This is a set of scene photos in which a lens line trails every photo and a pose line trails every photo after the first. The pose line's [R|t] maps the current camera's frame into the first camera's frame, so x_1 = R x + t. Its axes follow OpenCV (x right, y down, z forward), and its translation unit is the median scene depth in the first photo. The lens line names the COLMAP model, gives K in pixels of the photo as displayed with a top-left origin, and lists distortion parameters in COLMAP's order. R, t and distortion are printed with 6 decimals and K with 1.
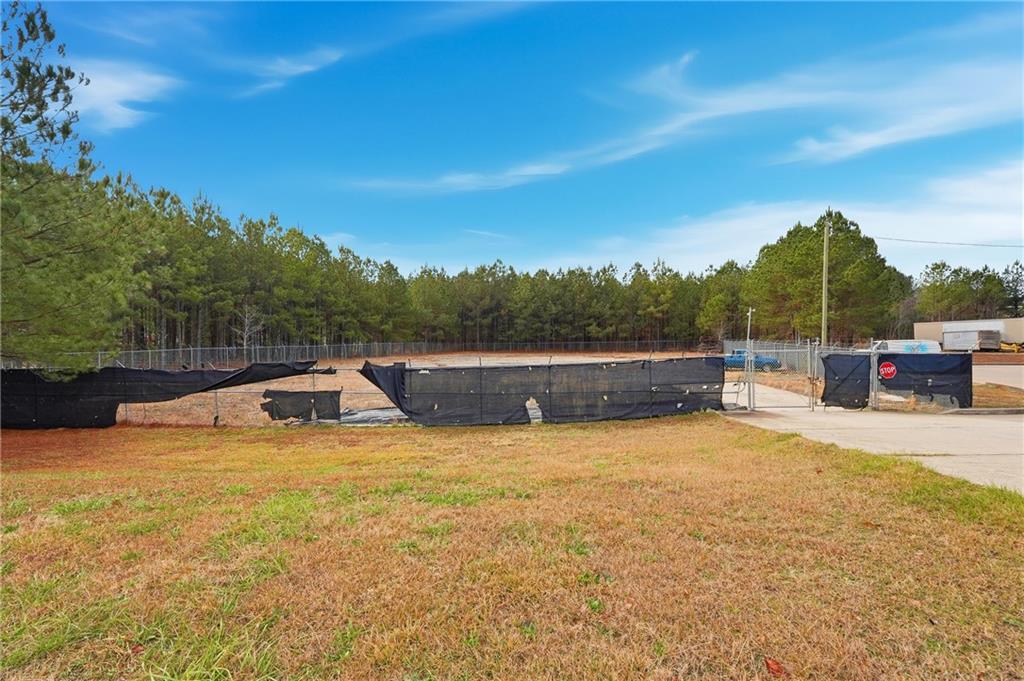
lens RADIAL K [[440.2, 0, 511.6], [0, 440.2, 332.6], [0, 0, 1]] dist [-0.013356, 0.001432]
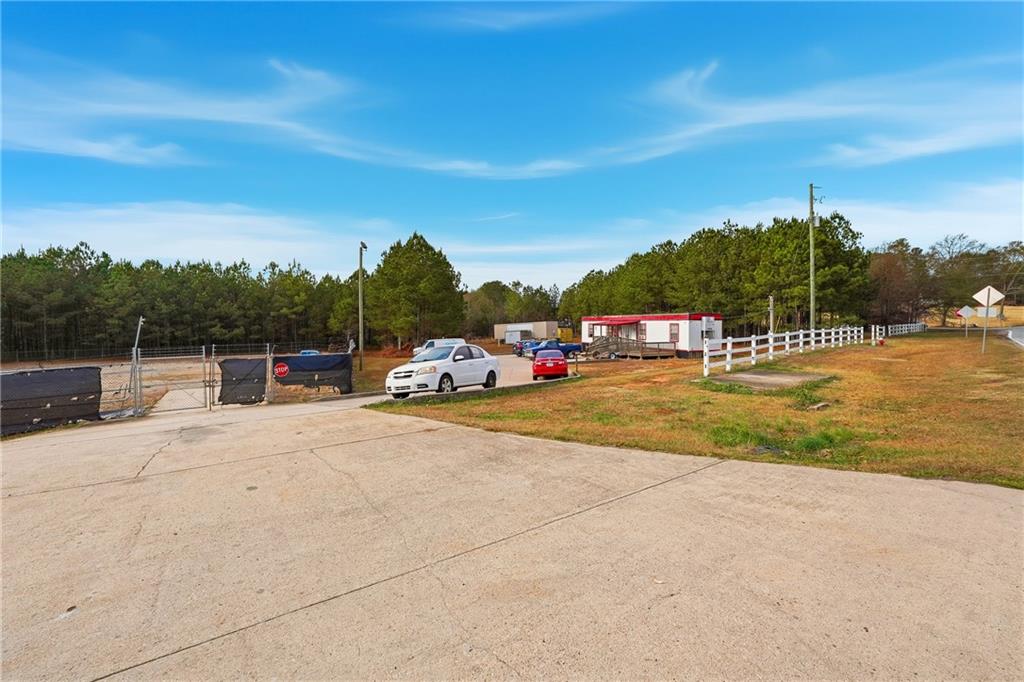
lens RADIAL K [[424.4, 0, 503.9], [0, 424.4, 334.3], [0, 0, 1]] dist [-0.012981, 0.001270]
pose [[0.783573, -0.013328, 0.621156, 0.126965], [0.010080, 0.999911, 0.008740, -0.003282], [-0.621217, -0.000587, 0.783638, -0.062469]]
